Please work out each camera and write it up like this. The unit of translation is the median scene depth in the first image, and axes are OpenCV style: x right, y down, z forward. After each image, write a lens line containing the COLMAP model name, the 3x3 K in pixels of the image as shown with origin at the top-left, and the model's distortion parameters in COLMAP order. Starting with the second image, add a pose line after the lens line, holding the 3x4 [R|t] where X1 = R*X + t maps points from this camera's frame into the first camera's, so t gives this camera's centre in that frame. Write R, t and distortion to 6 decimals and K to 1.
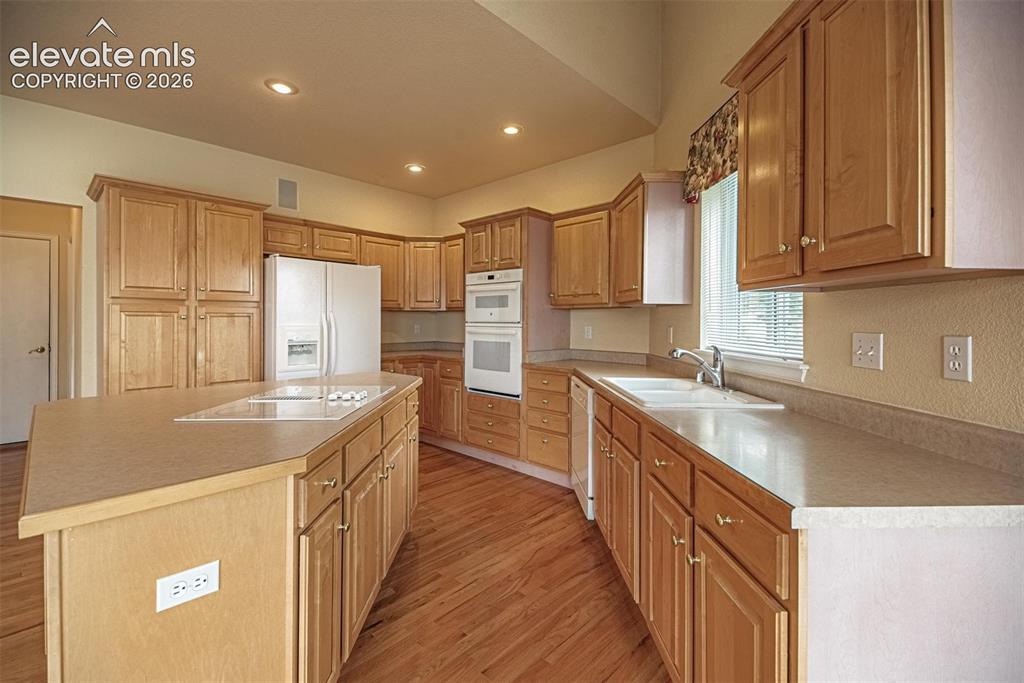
lens RADIAL K [[447.1, 0, 517.3], [0, 447.1, 318.9], [0, 0, 1]] dist [0.014505, 0.000039]
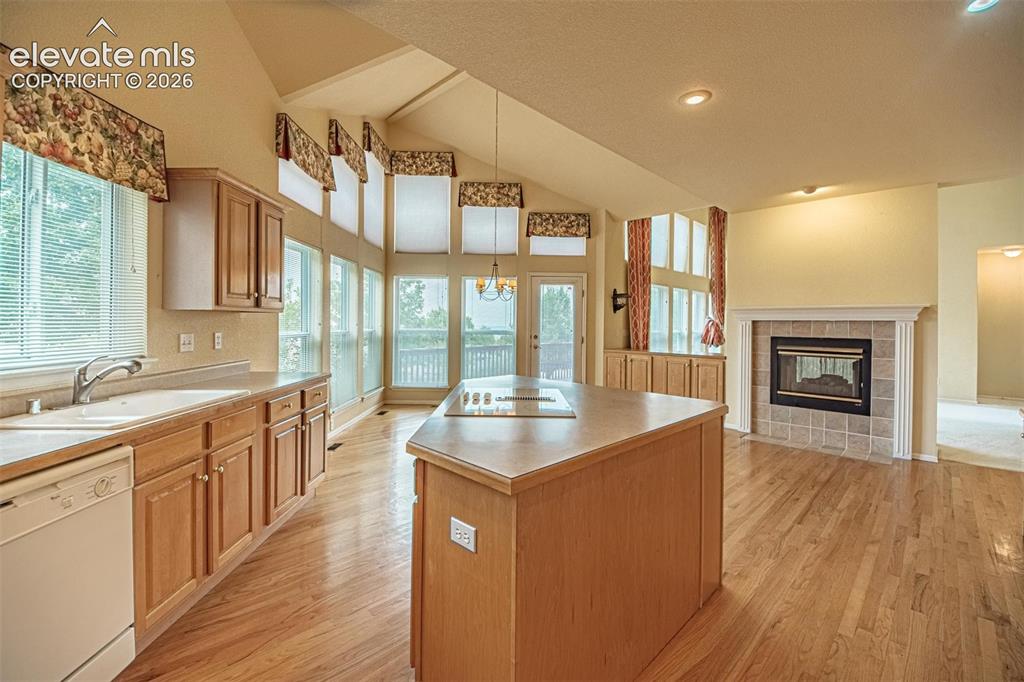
lens RADIAL K [[438.1, 0, 510.7], [0, 438.1, 323.4], [0, 0, 1]] dist [-0.002872, -0.000438]
pose [[-0.999556, -0.012153, 0.027211, -0.286767], [-0.012216, 0.999923, -0.002138, -0.012147], [-0.027183, -0.002470, -0.999627, 1.248043]]
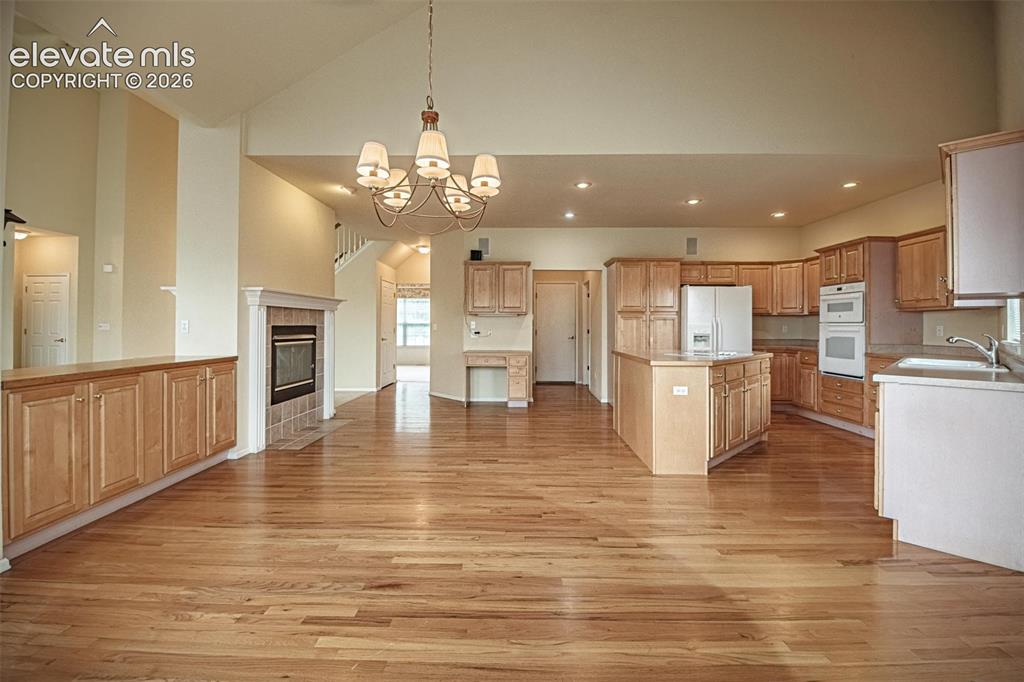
lens RADIAL K [[438.1, 0, 510.7], [0, 438.1, 323.4], [0, 0, 1]] dist [-0.002872, -0.000438]
pose [[0.673027, -0.003977, -0.739607, 0.284033], [-0.000757, 0.999981, -0.006067, 0.021578], [0.739618, 0.004643, 0.673011, -0.707458]]
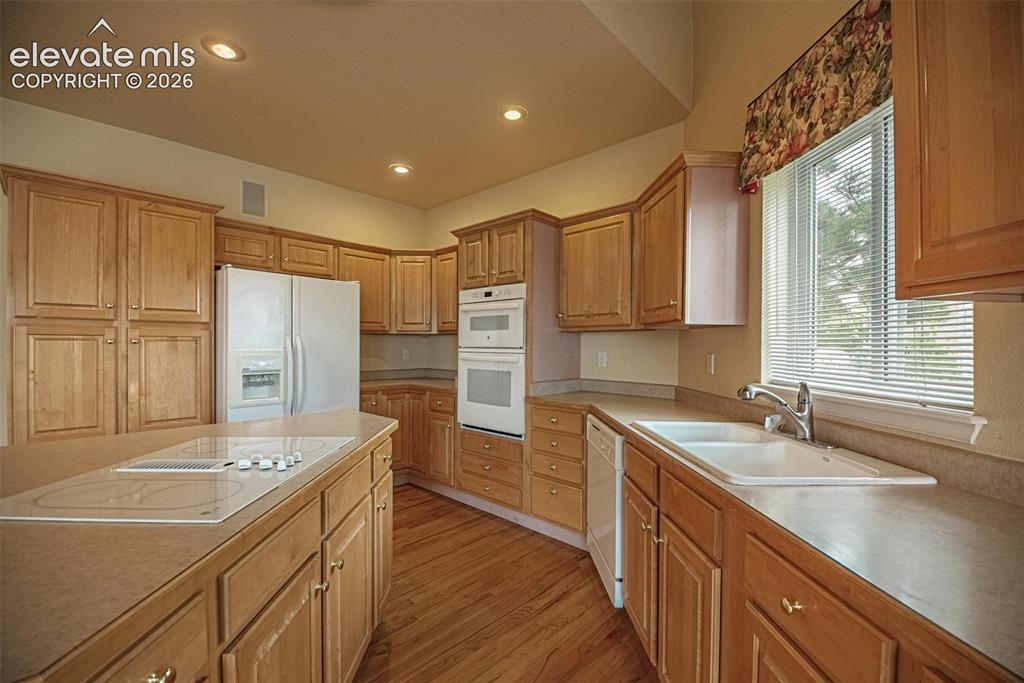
lens RADIAL K [[434.7, 0, 512.0], [0, 434.7, 341.5], [0, 0, 1]] dist [-0.001211, -0.000284]
pose [[0.999985, 0.000469, -0.005365, -0.010795], [-0.000483, 0.999997, -0.002600, -0.001746], [0.005364, 0.002603, 0.999982, 0.204482]]
